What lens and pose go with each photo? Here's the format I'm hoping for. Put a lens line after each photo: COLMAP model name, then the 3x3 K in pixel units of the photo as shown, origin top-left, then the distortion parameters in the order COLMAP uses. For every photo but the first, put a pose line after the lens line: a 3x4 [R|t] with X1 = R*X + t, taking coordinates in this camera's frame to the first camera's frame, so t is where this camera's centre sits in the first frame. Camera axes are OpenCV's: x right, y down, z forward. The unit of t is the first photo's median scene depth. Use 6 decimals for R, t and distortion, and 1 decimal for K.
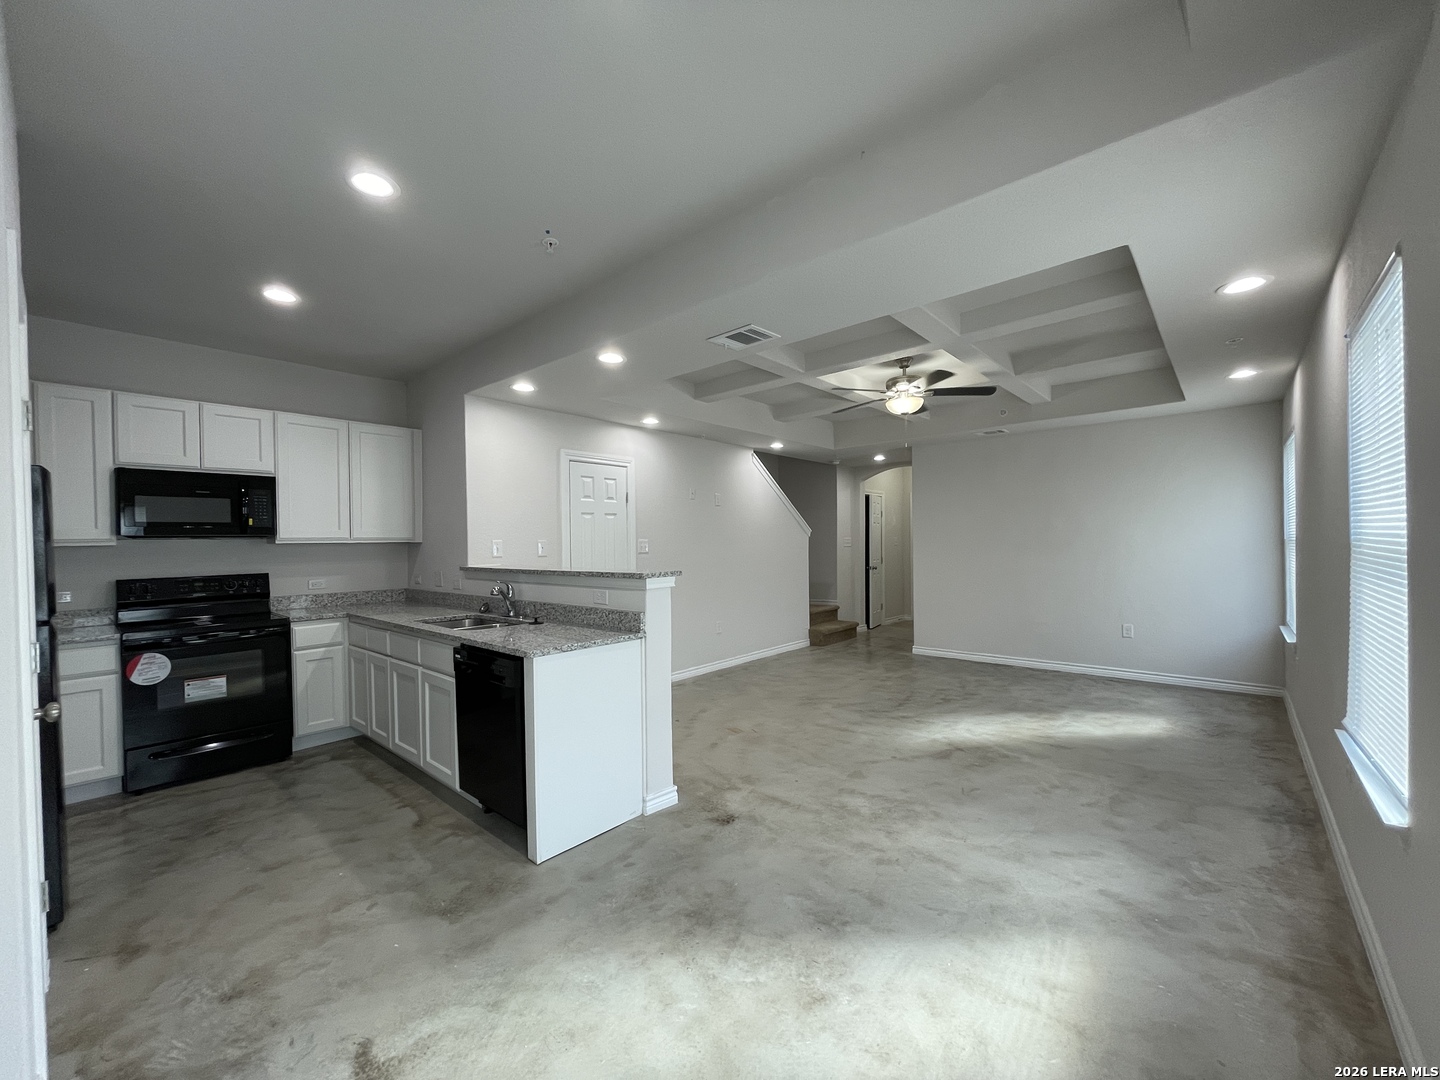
lens RADIAL K [[588.6, 0, 712.6], [0, 588.6, 547.4], [0, 0, 1]] dist [0.007912, -0.000473]
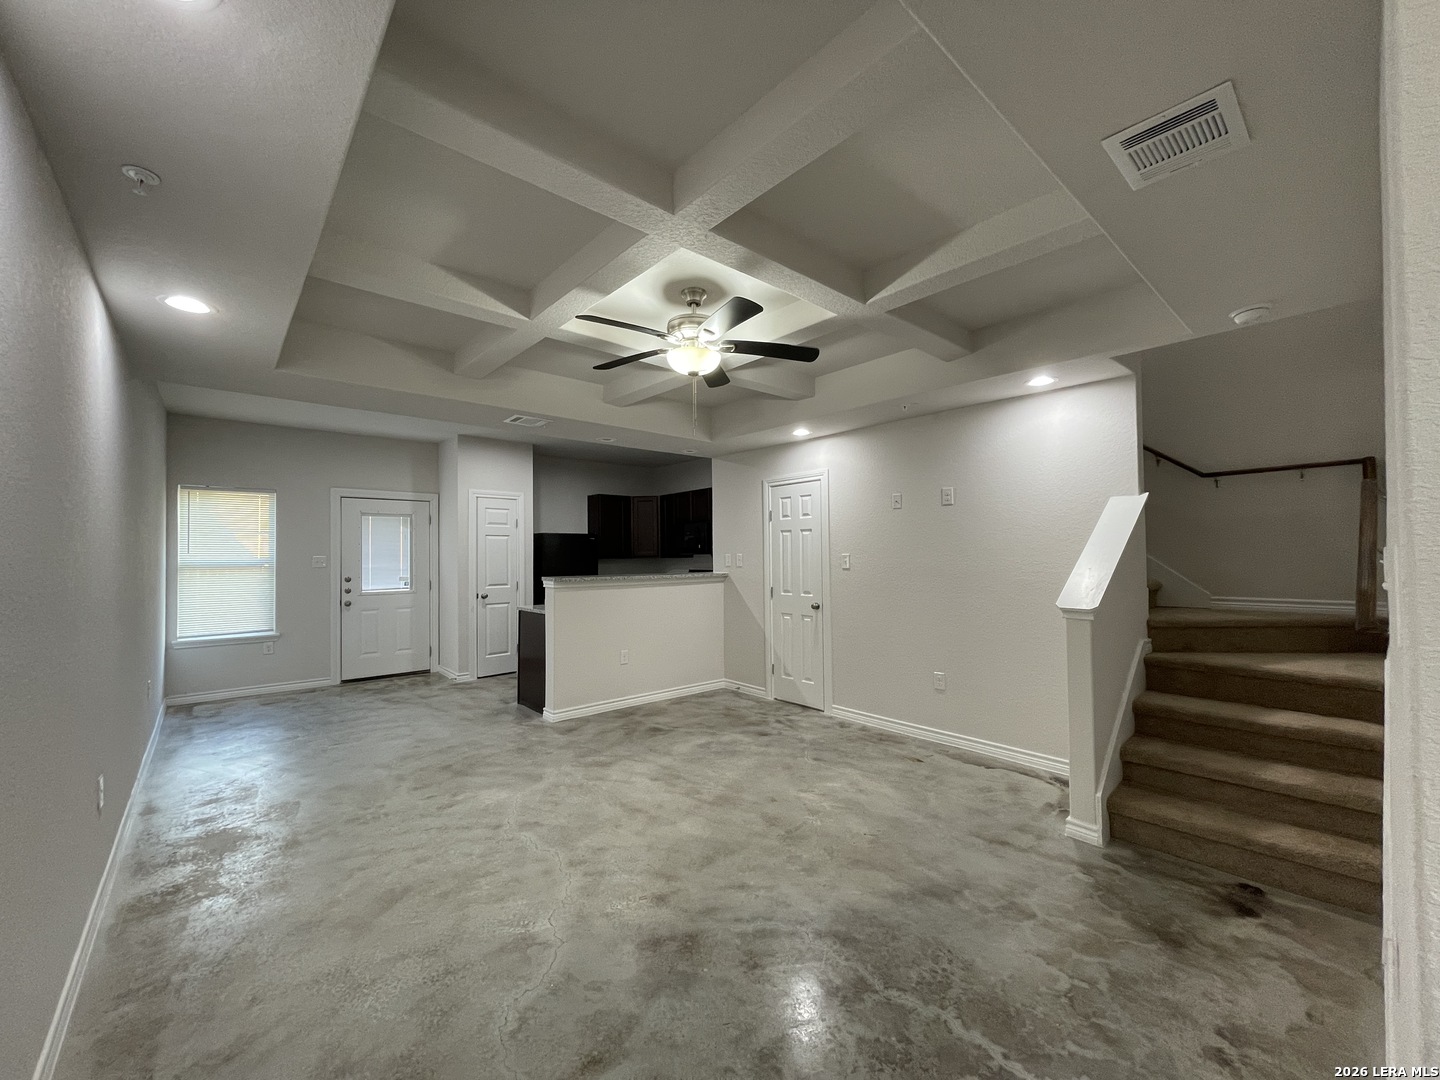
lens RADIAL K [[584.7, 0, 711.1], [0, 584.7, 547.7], [0, 0, 1]] dist [0.001536, 0.000951]
pose [[-0.117142, 0.003282, -0.993110, 1.124637], [-0.005467, 0.999977, 0.003950, -0.036141], [0.993100, 0.005892, -0.117122, 1.235260]]
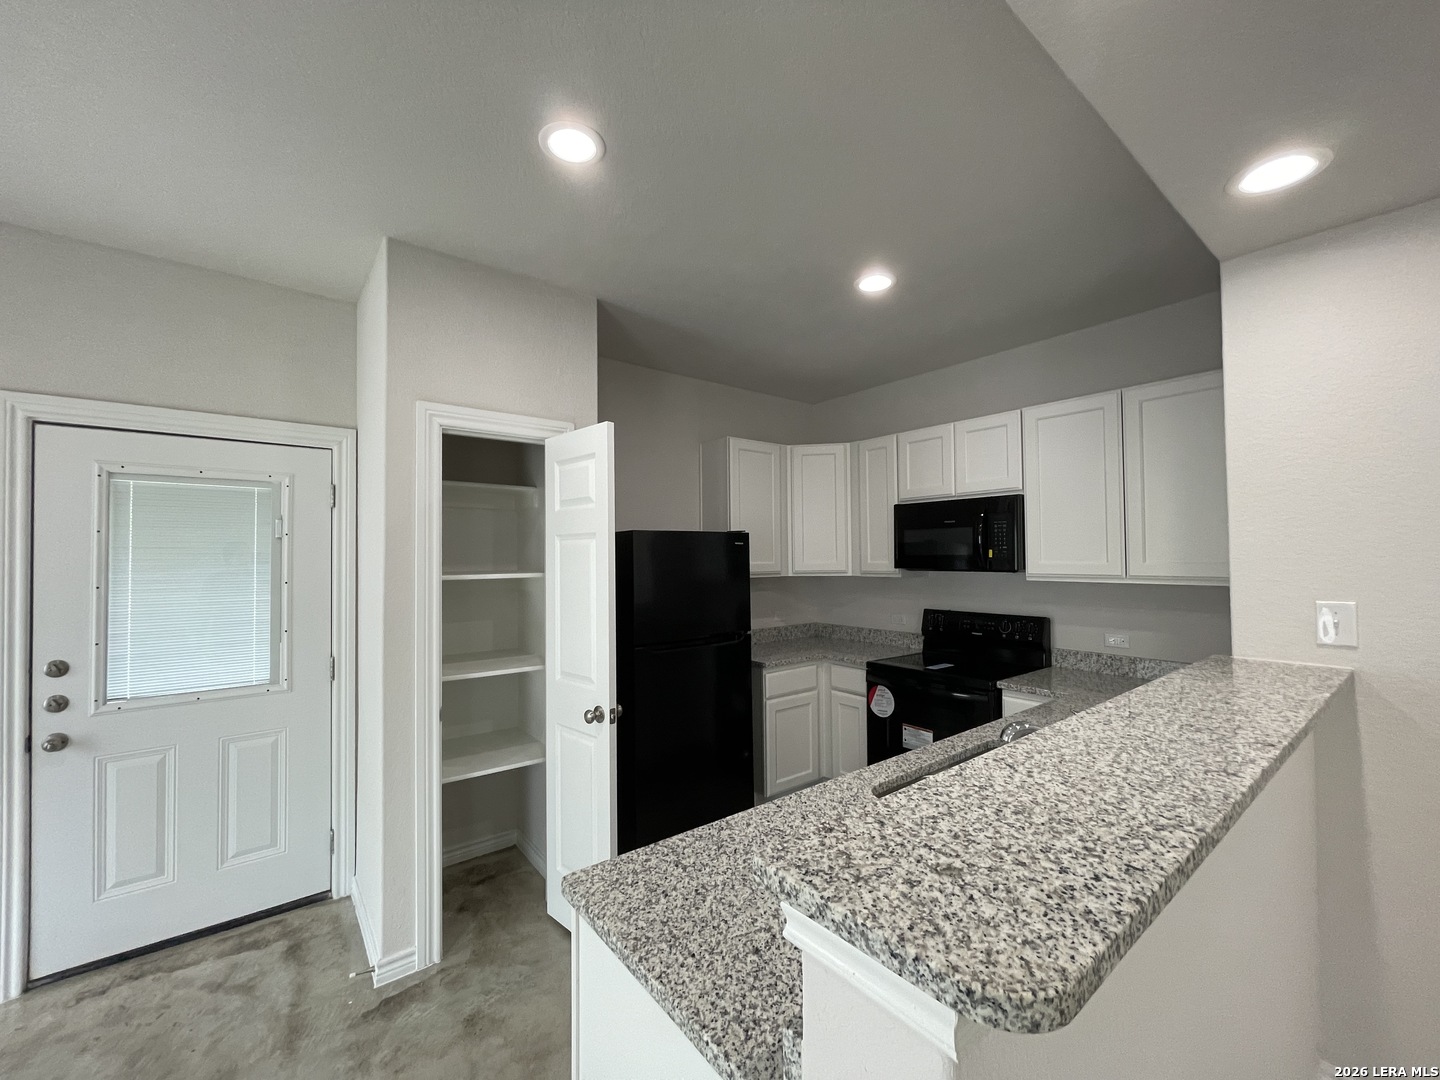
lens RADIAL K [[584.7, 0, 711.1], [0, 584.7, 547.7], [0, 0, 1]] dist [0.001536, 0.000951]
pose [[-0.170756, -0.005327, -0.985299, 0.079517], [-0.000512, 0.999986, -0.005318, -0.045913], [0.985313, -0.000404, -0.170756, 0.741385]]
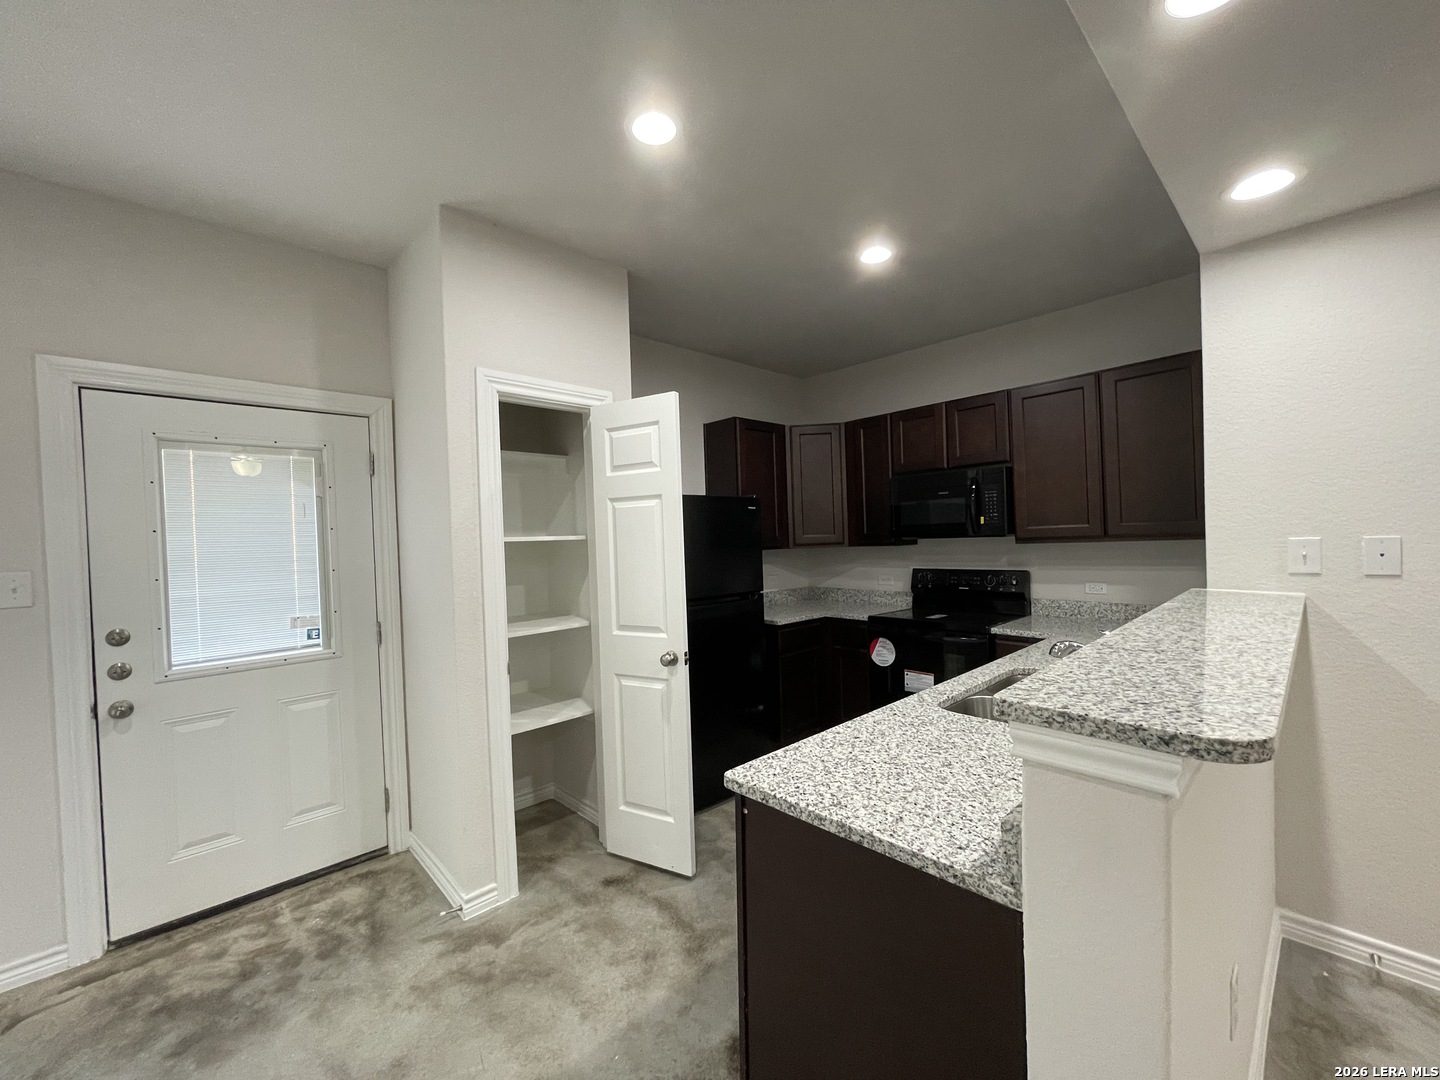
lens RADIAL K [[588.6, 0, 712.6], [0, 588.6, 547.4], [0, 0, 1]] dist [0.007912, -0.000473]
pose [[-0.072205, 0.037741, -0.996675, 0.146409], [0.014408, 0.999219, 0.036794, -0.031489], [0.997286, -0.011703, -0.072692, 0.640165]]
